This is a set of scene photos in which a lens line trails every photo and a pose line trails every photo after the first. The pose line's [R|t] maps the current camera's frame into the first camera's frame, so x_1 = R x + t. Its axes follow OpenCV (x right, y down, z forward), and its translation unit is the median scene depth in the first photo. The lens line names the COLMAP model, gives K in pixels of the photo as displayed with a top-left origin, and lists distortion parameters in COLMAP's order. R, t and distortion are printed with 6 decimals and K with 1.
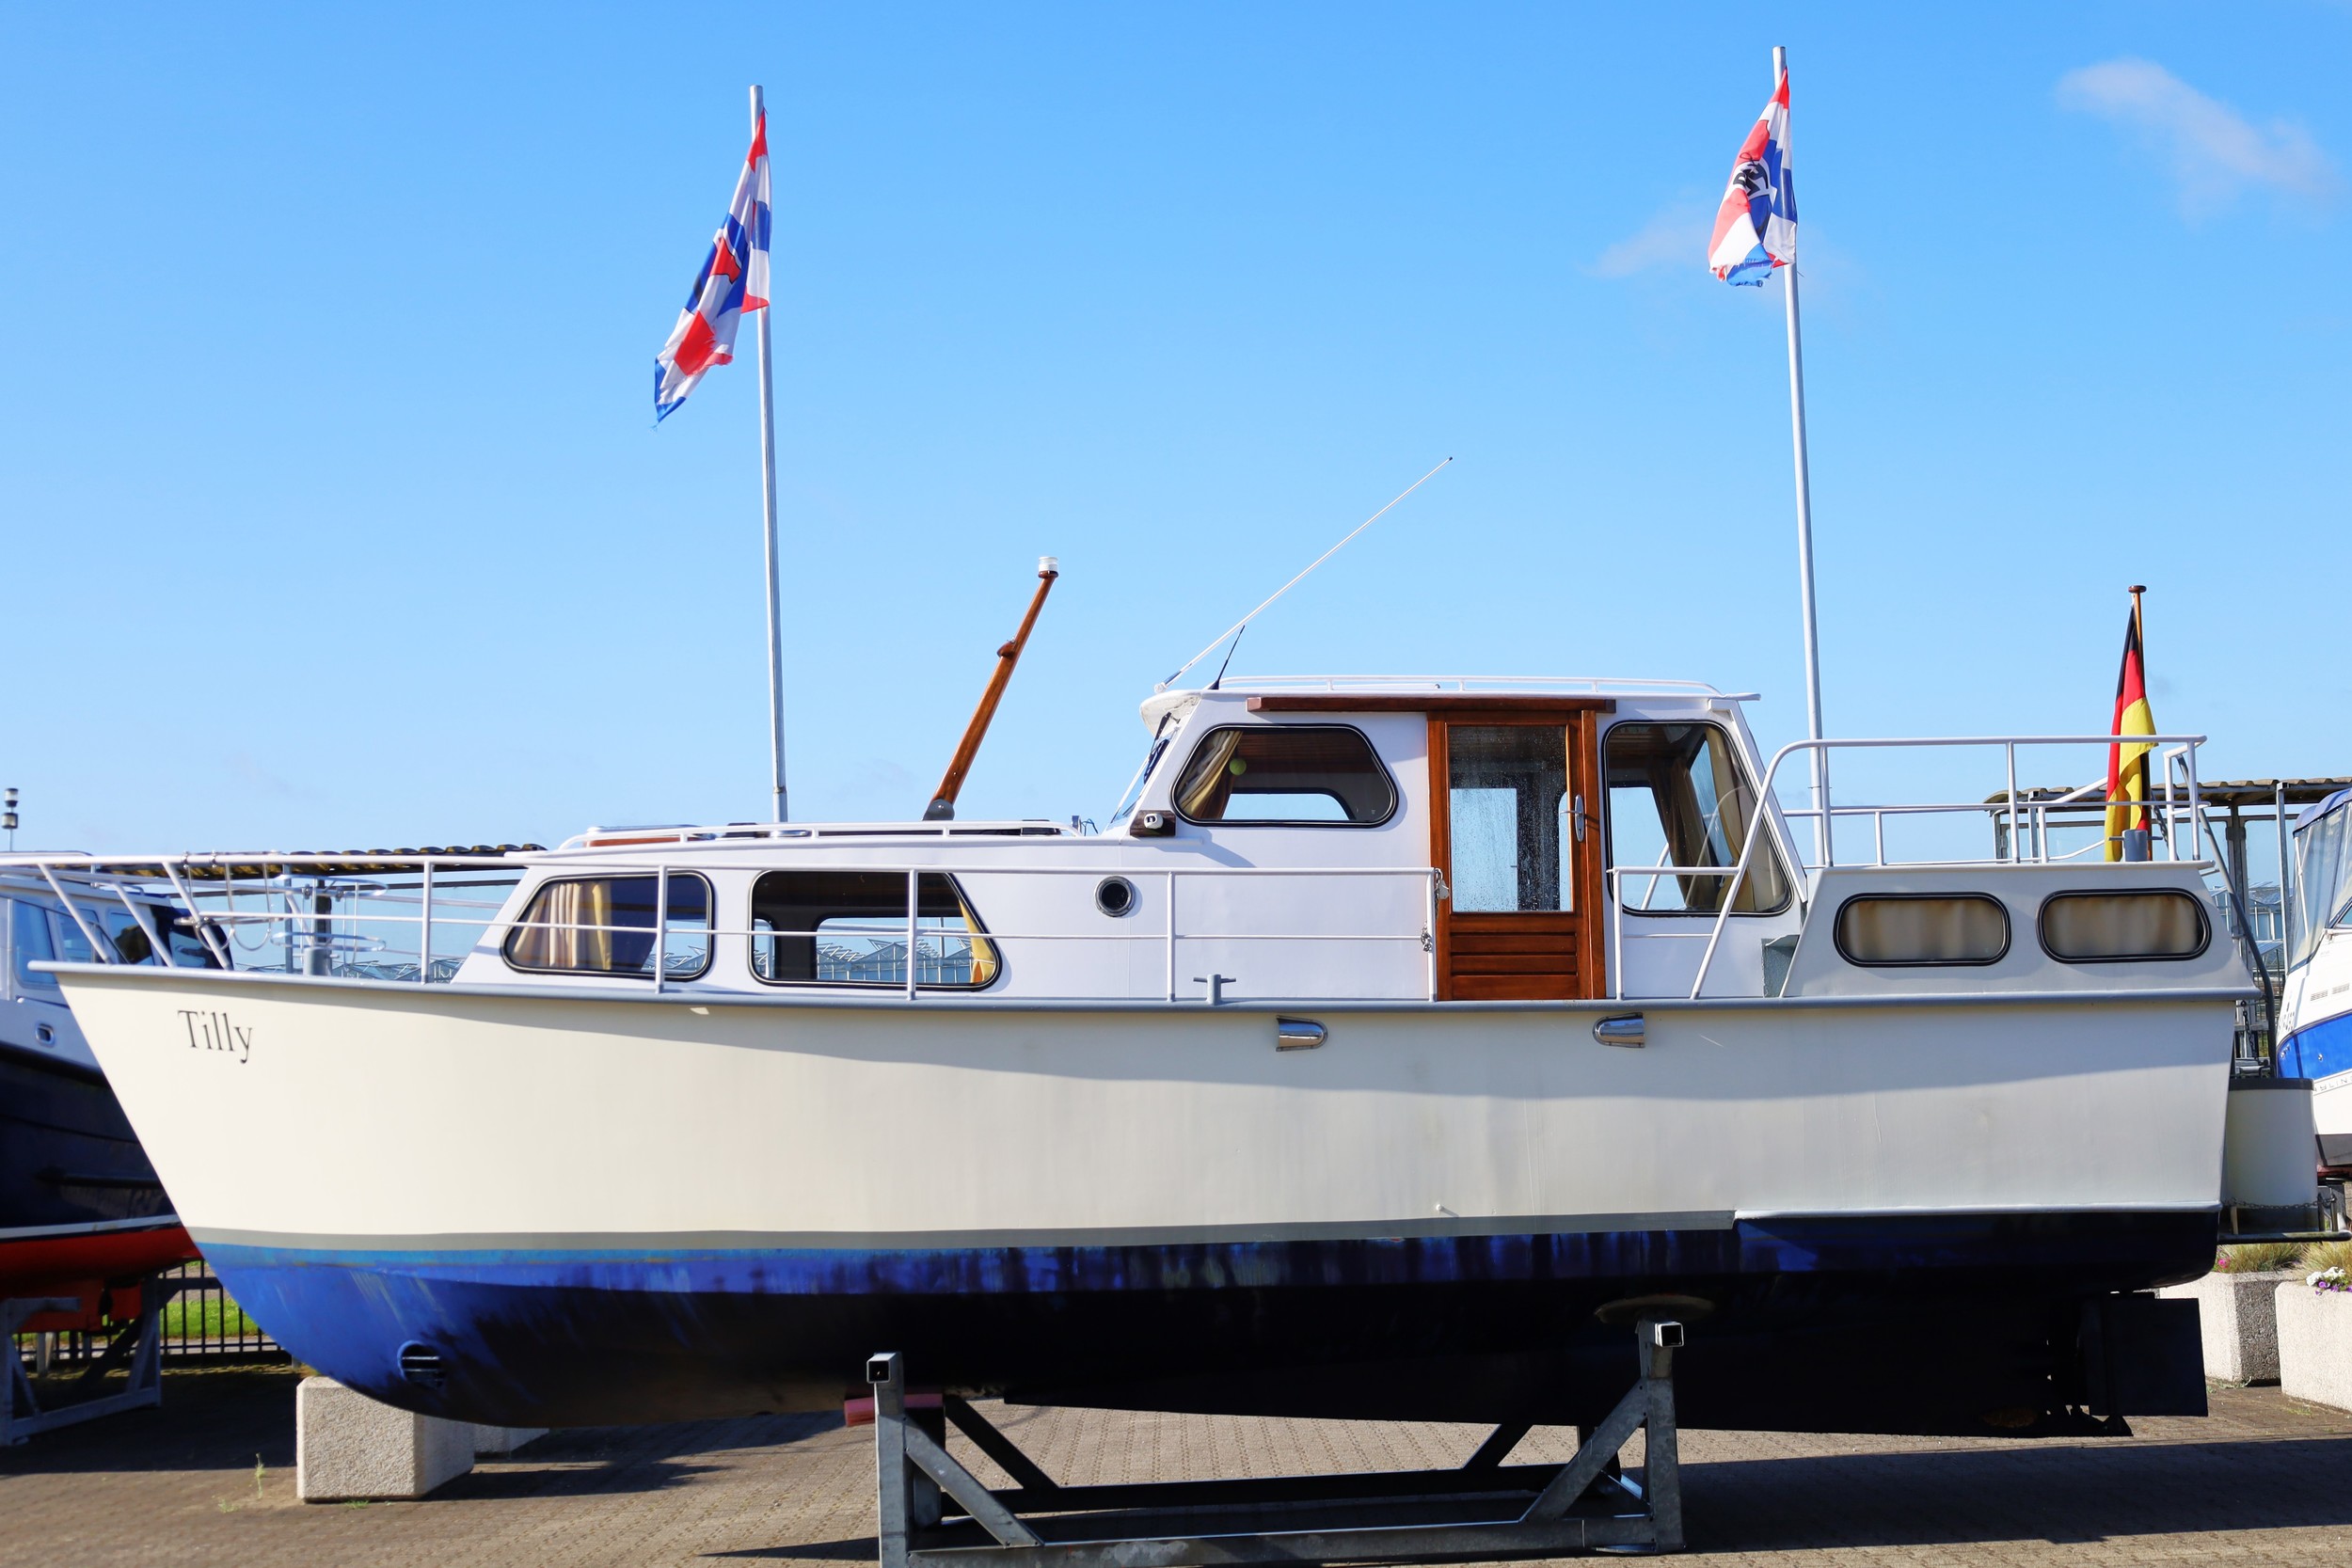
lens RADIAL K [[3253.7, 0, 1176.0], [0, 3253.7, 784.0], [0, 0, 1]] dist [0.019691, -0.036635]
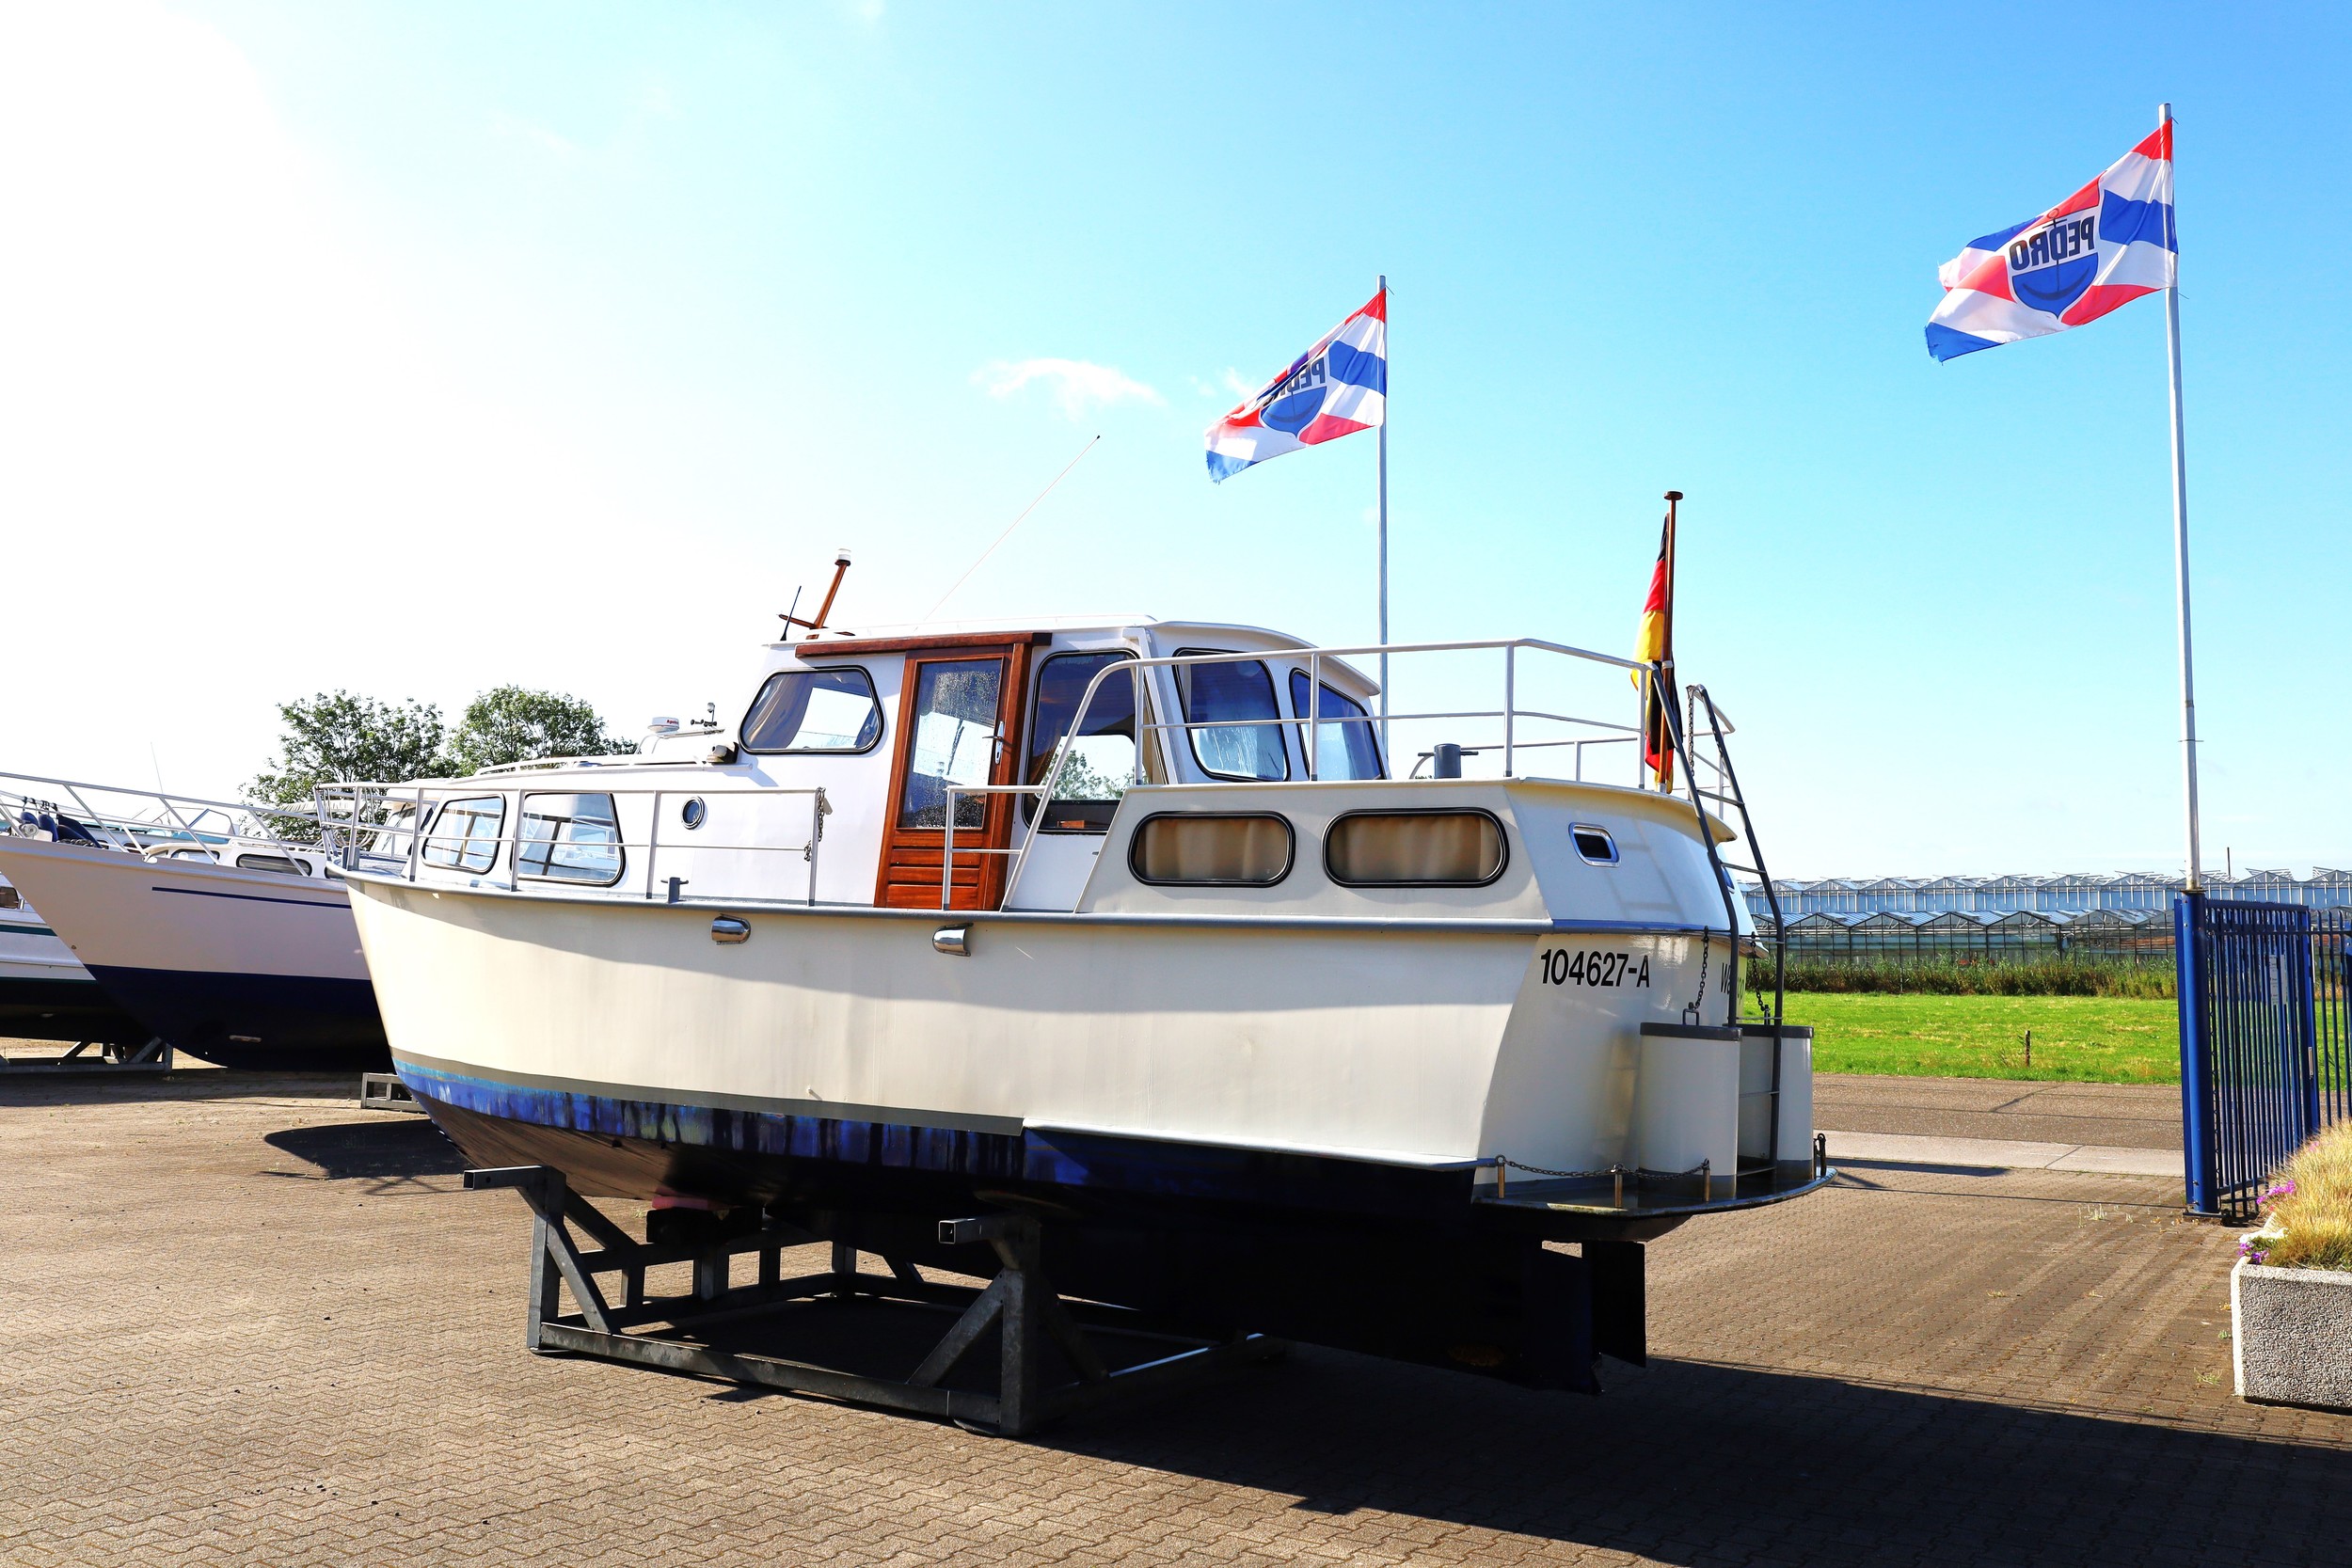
lens RADIAL K [[1874.5, 0, 1176.0], [0, 1874.5, 784.0], [0, 0, 1]] dist [0.000466, -0.001384]
pose [[0.830402, -0.004072, -0.557151, 0.533805], [0.004712, 0.999989, -0.000285, 0.025362], [0.557145, -0.002389, 0.830411, 0.527277]]
